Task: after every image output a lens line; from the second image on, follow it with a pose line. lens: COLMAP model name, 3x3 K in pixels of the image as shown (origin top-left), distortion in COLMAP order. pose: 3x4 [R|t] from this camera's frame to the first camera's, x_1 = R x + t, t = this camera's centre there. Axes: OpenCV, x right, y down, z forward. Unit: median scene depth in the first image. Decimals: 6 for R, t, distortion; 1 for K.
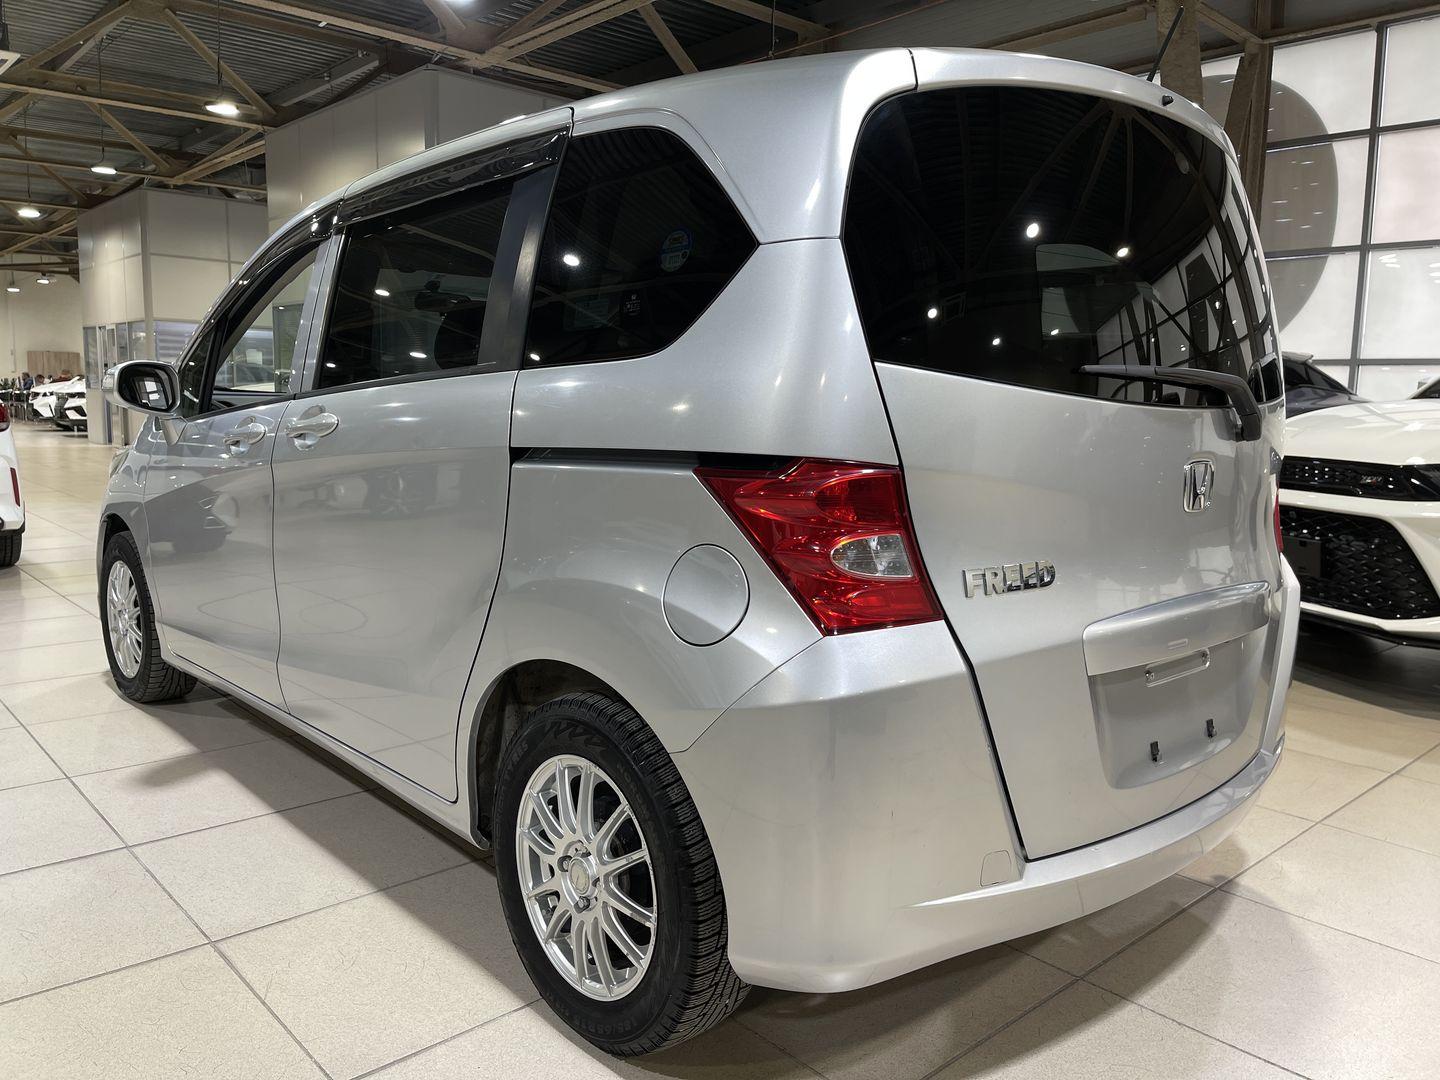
lens RADIAL K [[1095.5, 0, 720.0], [0, 1095.5, 540.0], [0, 0, 1]] dist [0.044085, 0.002502]
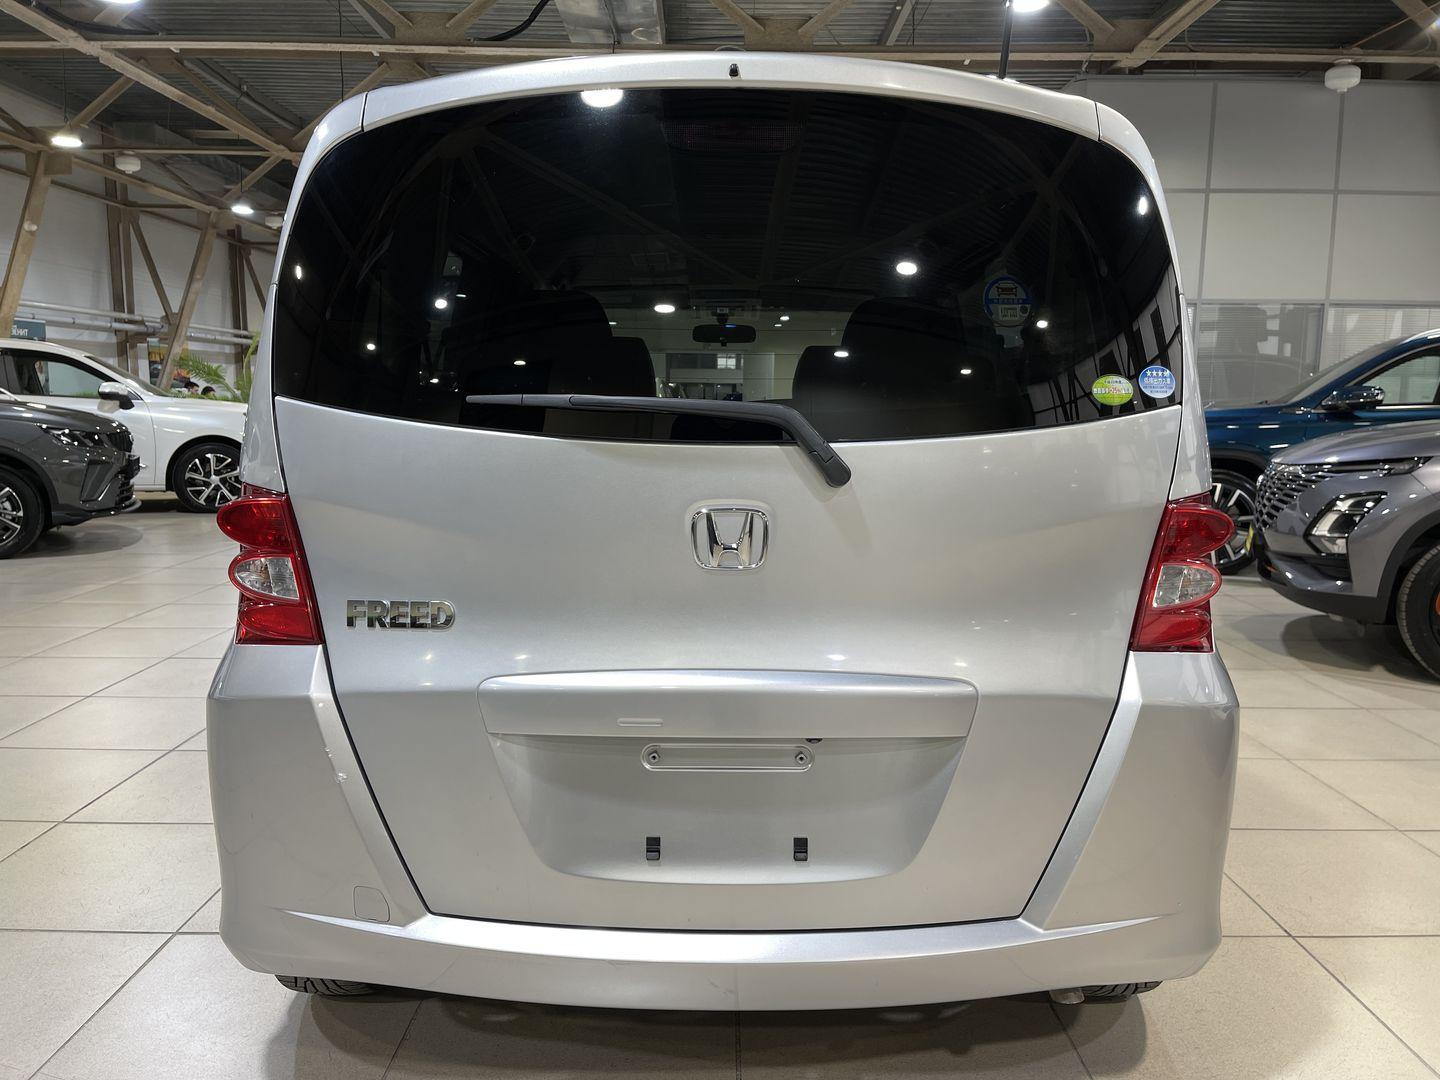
lens RADIAL K [[1095.5, 0, 720.0], [0, 1095.5, 540.0], [0, 0, 1]] dist [0.044085, 0.002502]
pose [[0.749879, 0.075528, -0.657250, 1.074128], [-0.084038, 0.996289, 0.018607, -0.070754], [0.656216, 0.041281, 0.753443, 0.426089]]
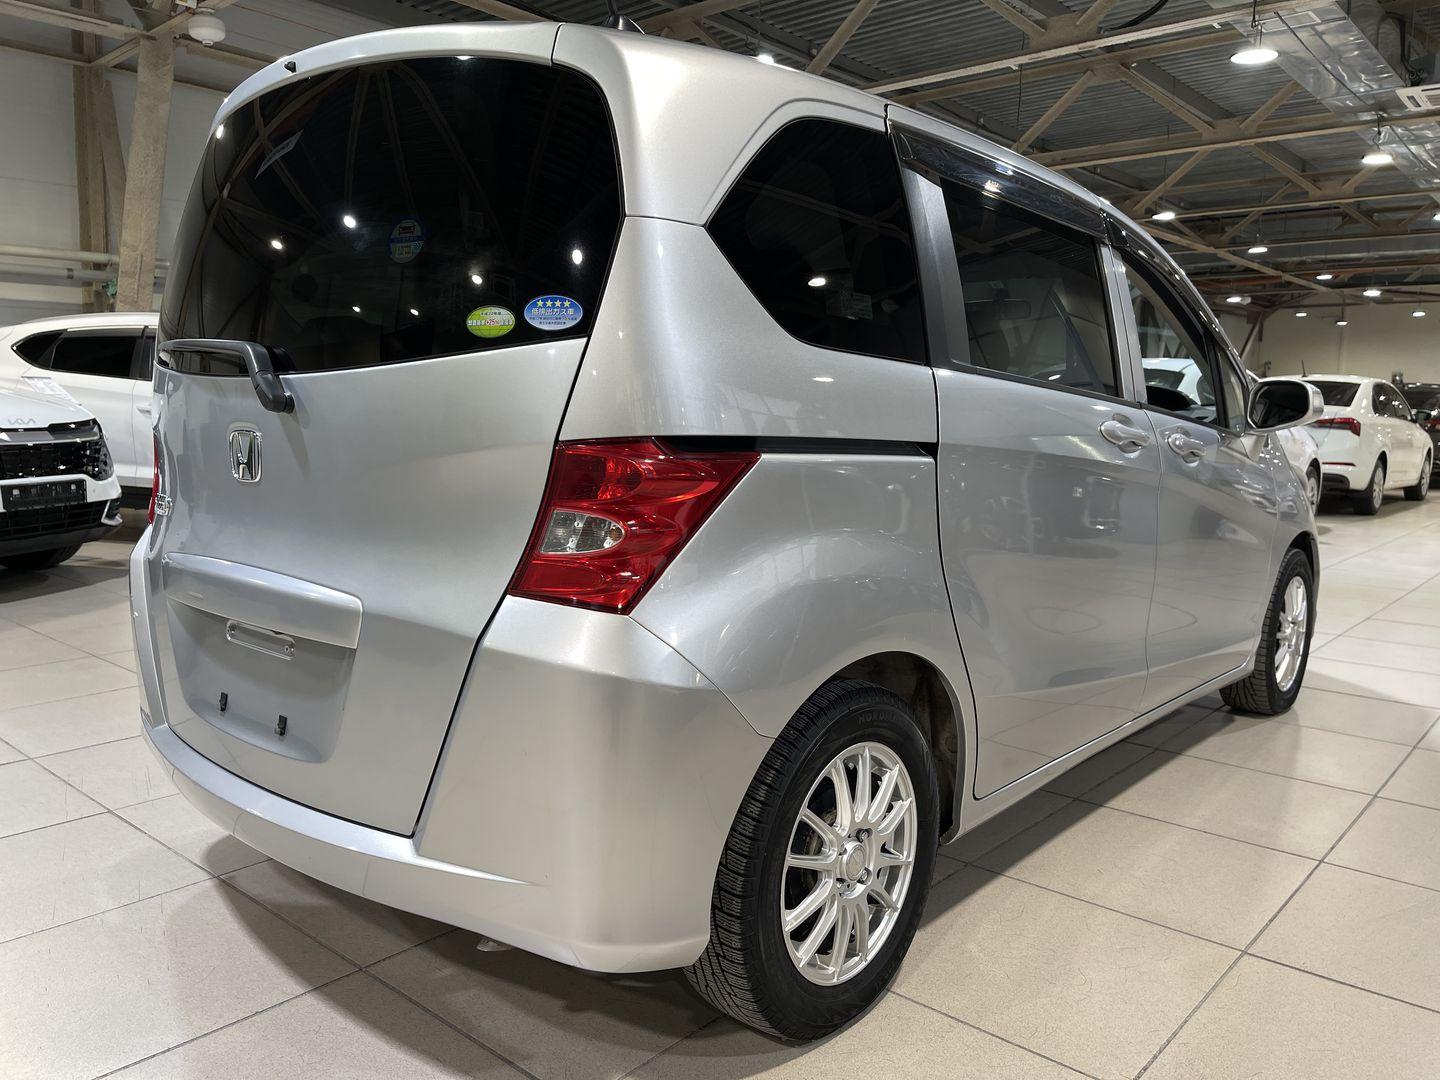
lens RADIAL K [[1095.5, 0, 720.0], [0, 1095.5, 540.0], [0, 0, 1]] dist [0.044085, 0.002502]
pose [[0.121400, 0.106137, -0.986913, 1.873124], [-0.144251, 0.985598, 0.088251, -0.165005], [0.982066, 0.131650, 0.134962, 1.843399]]
